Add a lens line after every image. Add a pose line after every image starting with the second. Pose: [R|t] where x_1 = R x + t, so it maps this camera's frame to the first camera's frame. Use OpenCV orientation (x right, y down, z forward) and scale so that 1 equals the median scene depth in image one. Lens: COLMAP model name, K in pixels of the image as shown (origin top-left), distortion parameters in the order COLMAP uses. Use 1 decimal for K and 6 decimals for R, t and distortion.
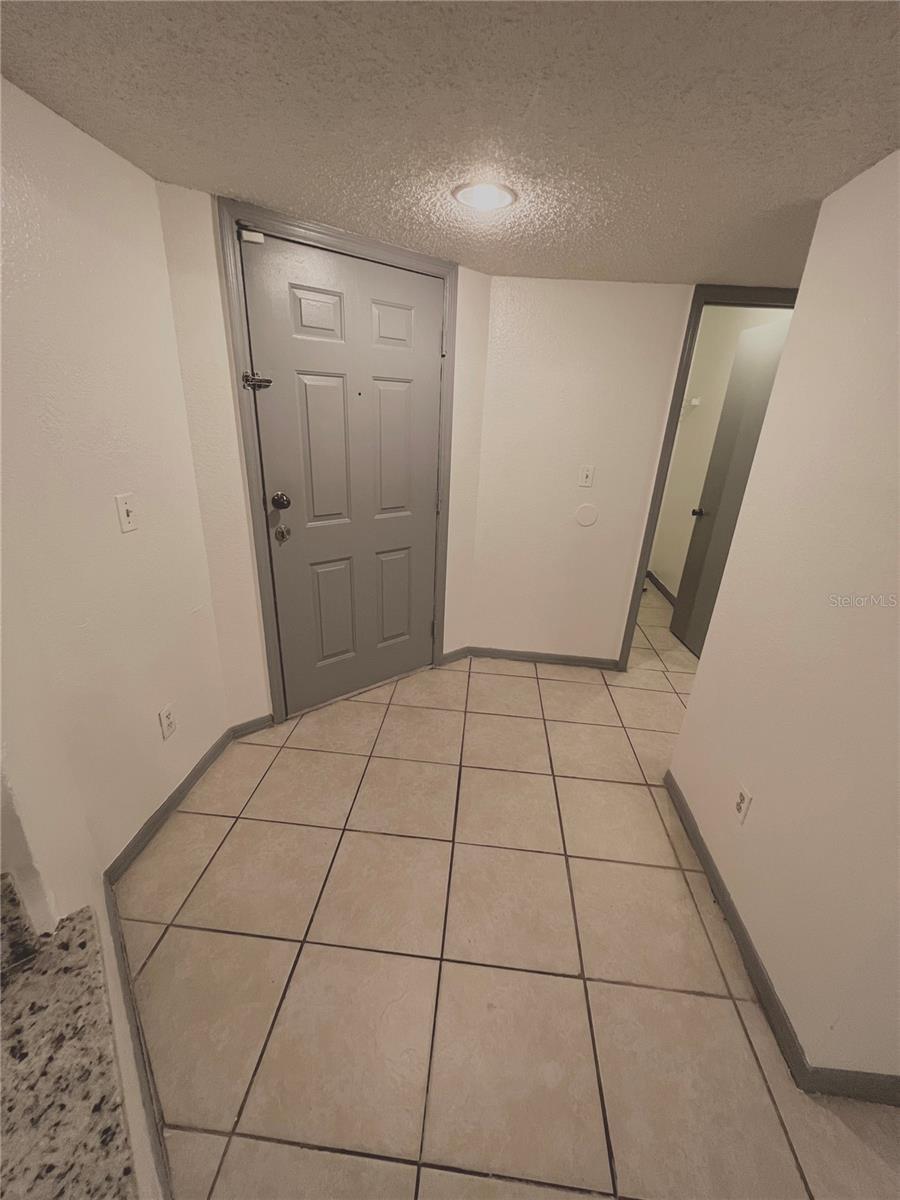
lens RADIAL K [[482.2, 0, 448.8], [0, 482.2, 595.5], [0, 0, 1]] dist [0.002349, 0.000219]
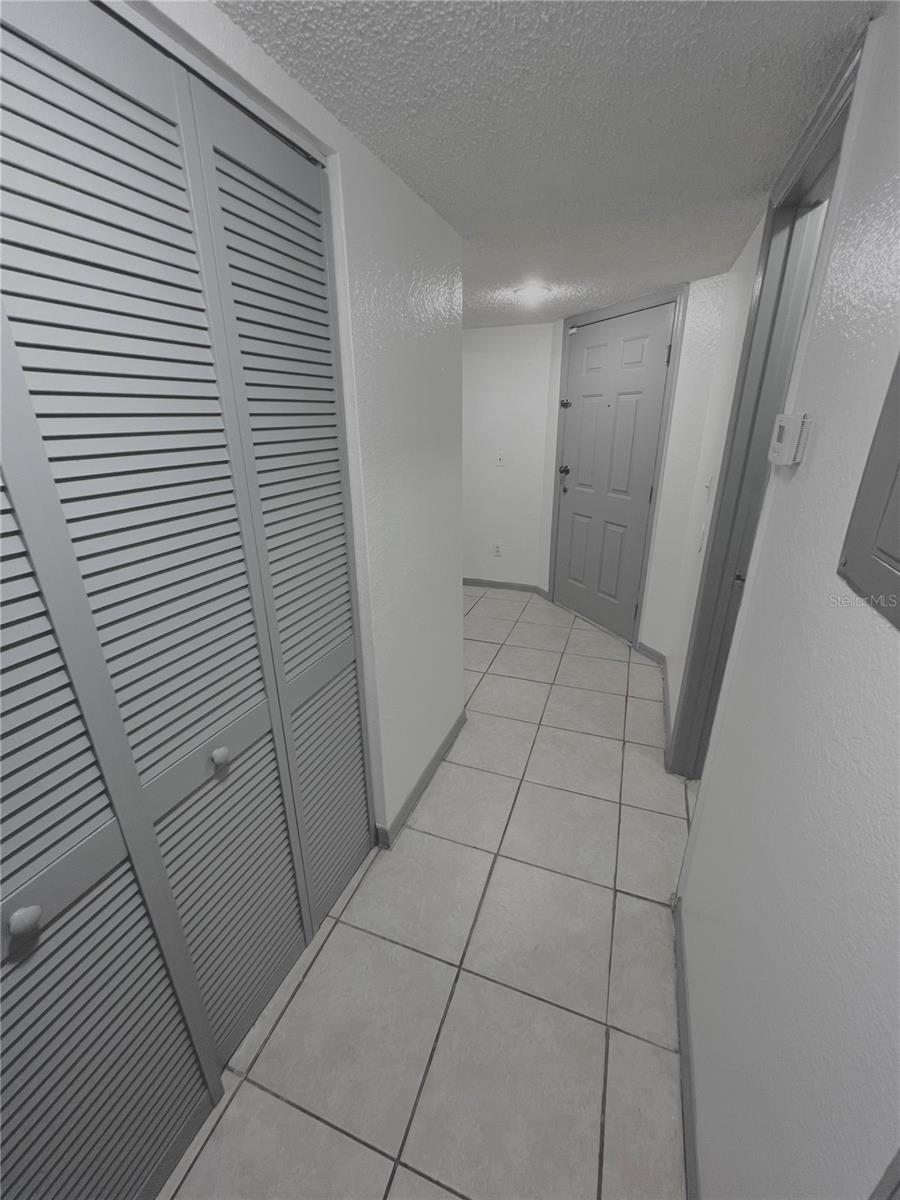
lens RADIAL K [[482.2, 0, 451.1], [0, 482.2, 599.2], [0, 0, 1]] dist [0.002349, 0.000219]
pose [[-0.276643, 0.301494, -0.912453, 1.374681], [-0.349281, 0.853024, 0.387754, -0.298015], [0.895250, 0.425972, -0.130677, 0.949968]]
